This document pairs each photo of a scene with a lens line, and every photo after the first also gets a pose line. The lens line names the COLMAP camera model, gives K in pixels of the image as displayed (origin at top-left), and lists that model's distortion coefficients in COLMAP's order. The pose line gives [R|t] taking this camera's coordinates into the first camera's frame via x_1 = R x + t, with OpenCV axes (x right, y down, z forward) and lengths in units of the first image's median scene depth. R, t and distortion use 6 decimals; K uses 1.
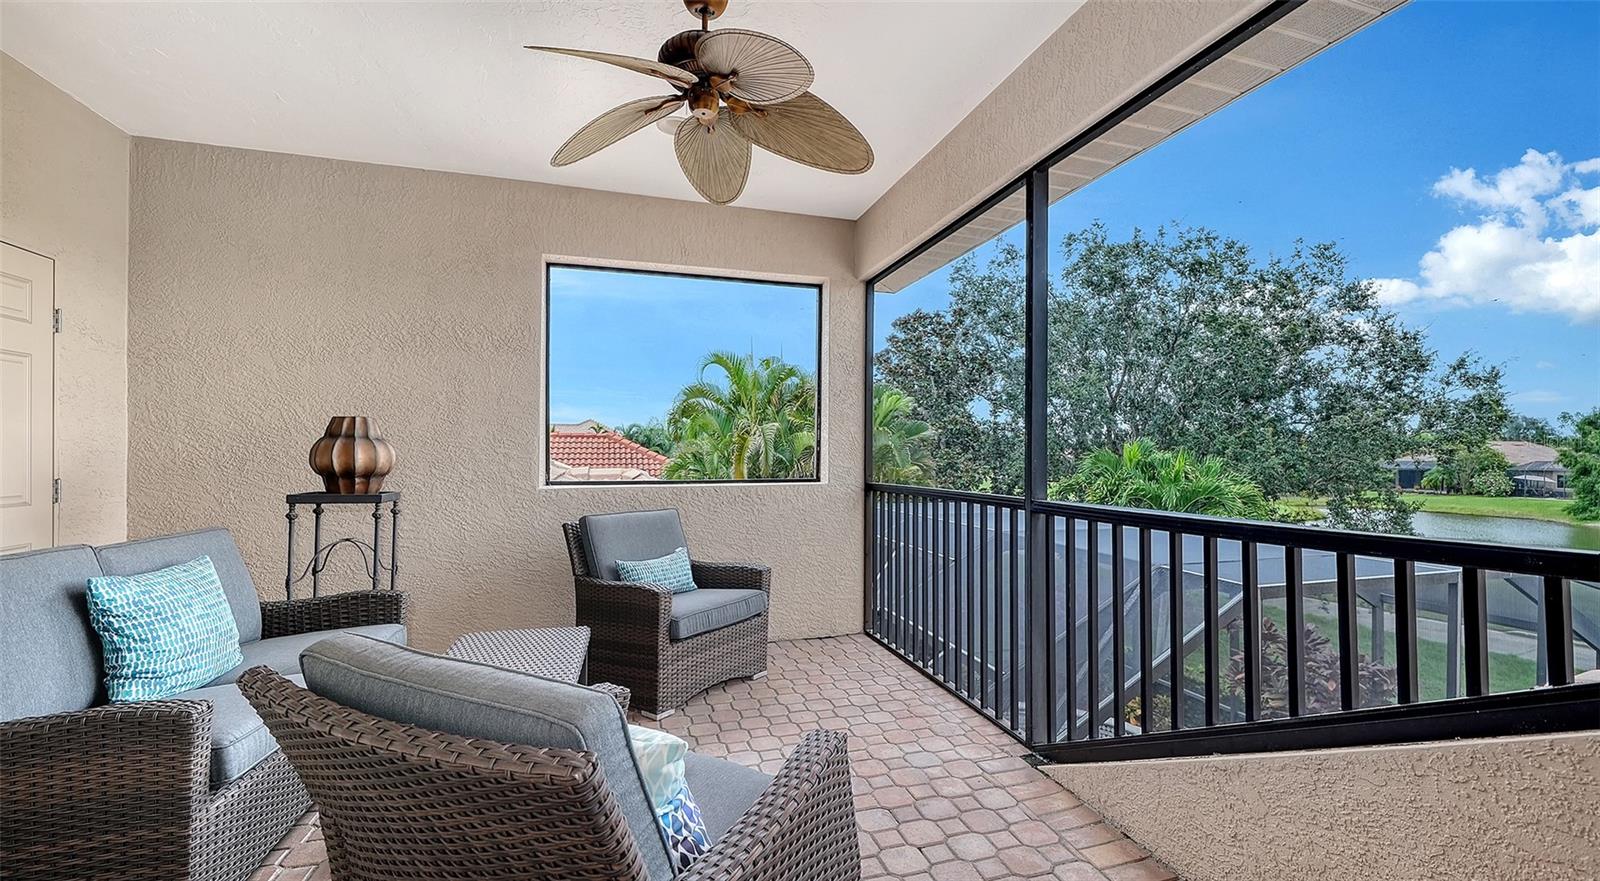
lens RADIAL K [[642.6, 0, 835.1], [0, 642.6, 452.3], [0, 0, 1]] dist [0.000825, -0.005424]
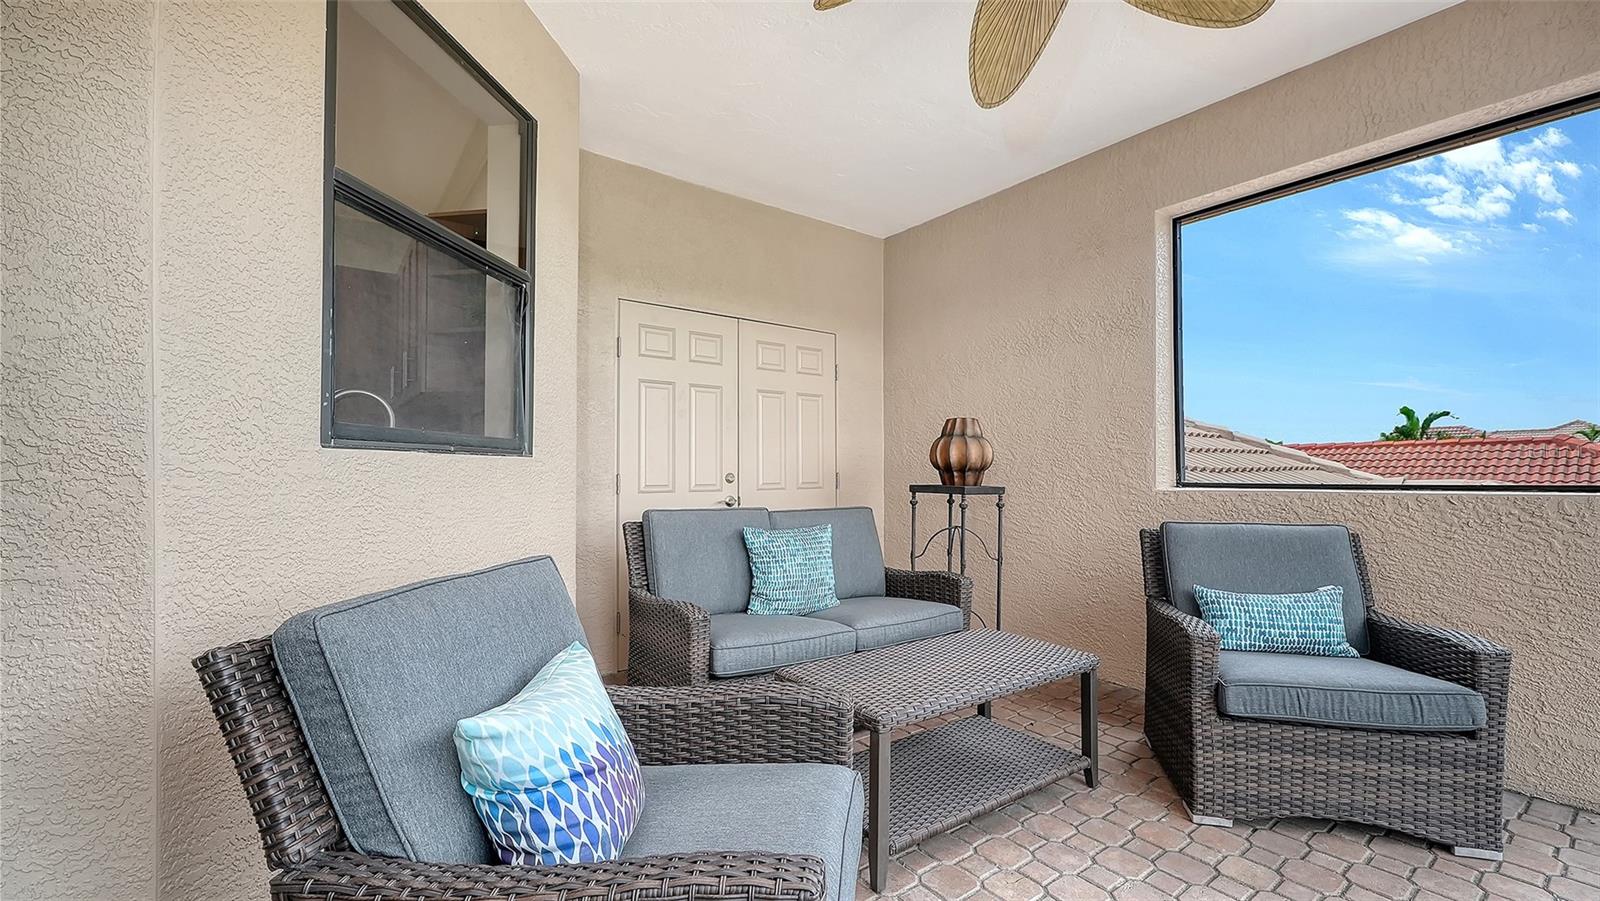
lens RADIAL K [[648.6, 0, 806.4], [0, 648.6, 457.9], [0, 0, 1]] dist [0.000424, -0.000031]
pose [[0.334831, -0.026324, -0.941910, 0.239159], [0.009625, 0.999653, -0.024516, 0.041019], [0.942229, -0.000857, 0.334969, 0.369276]]
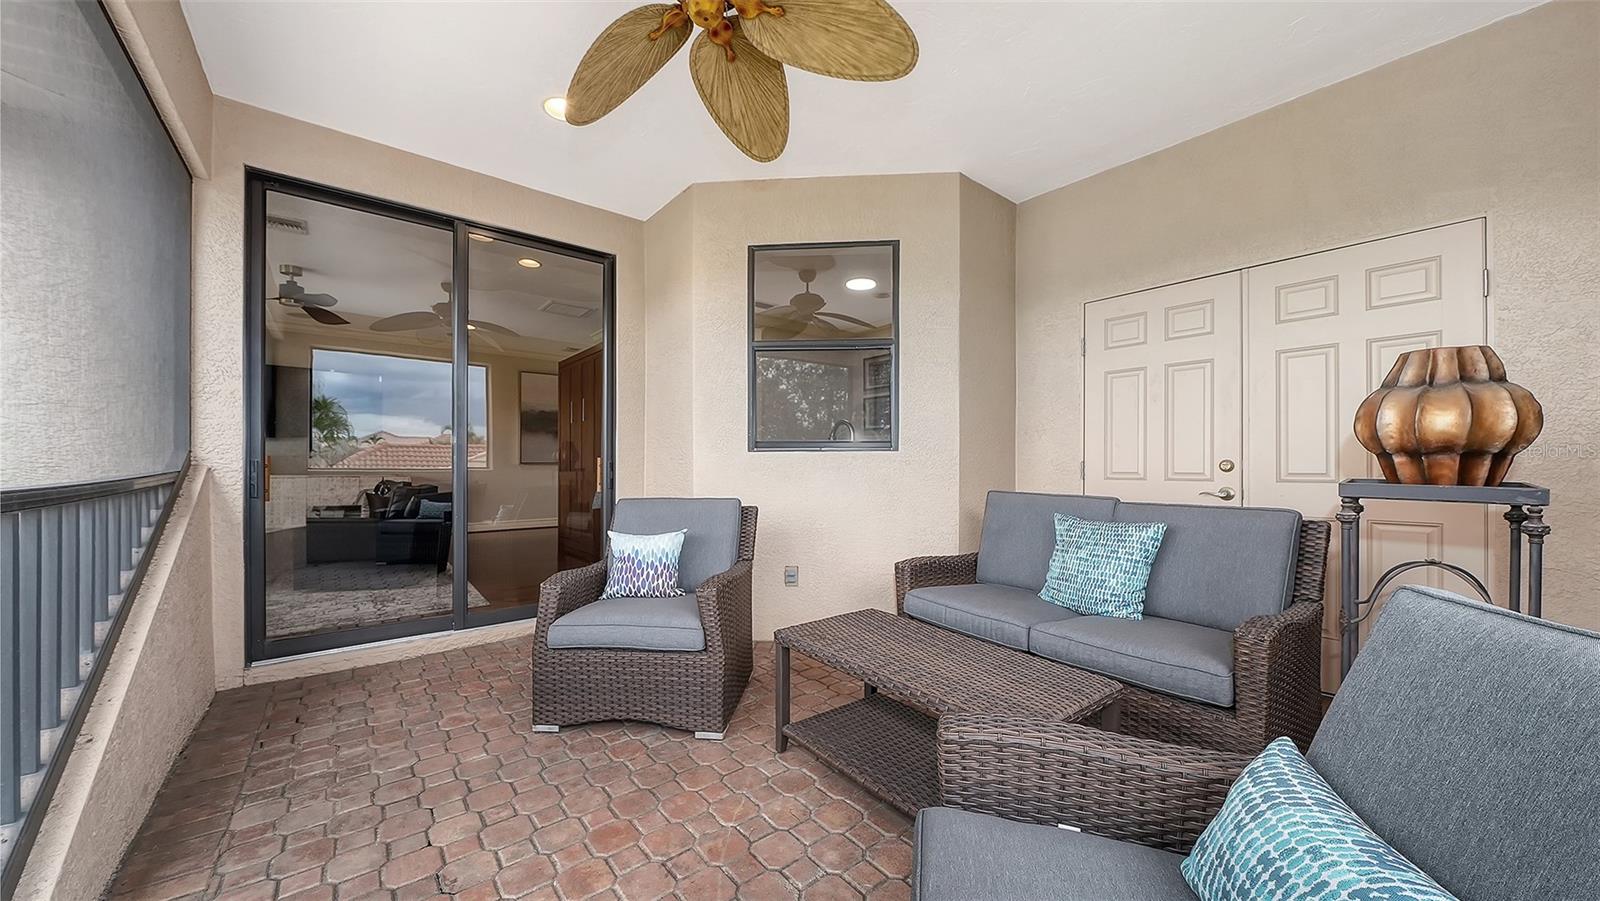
lens RADIAL K [[553.1, 0, 804.7], [0, 553.1, 462.5], [0, 0, 1]] dist [-0.000310, -0.000014]
pose [[-0.927817, -0.003703, -0.373018, -0.042387], [0.000549, 0.999936, -0.011290, 0.051193], [0.373036, -0.010680, -0.927755, 1.258097]]
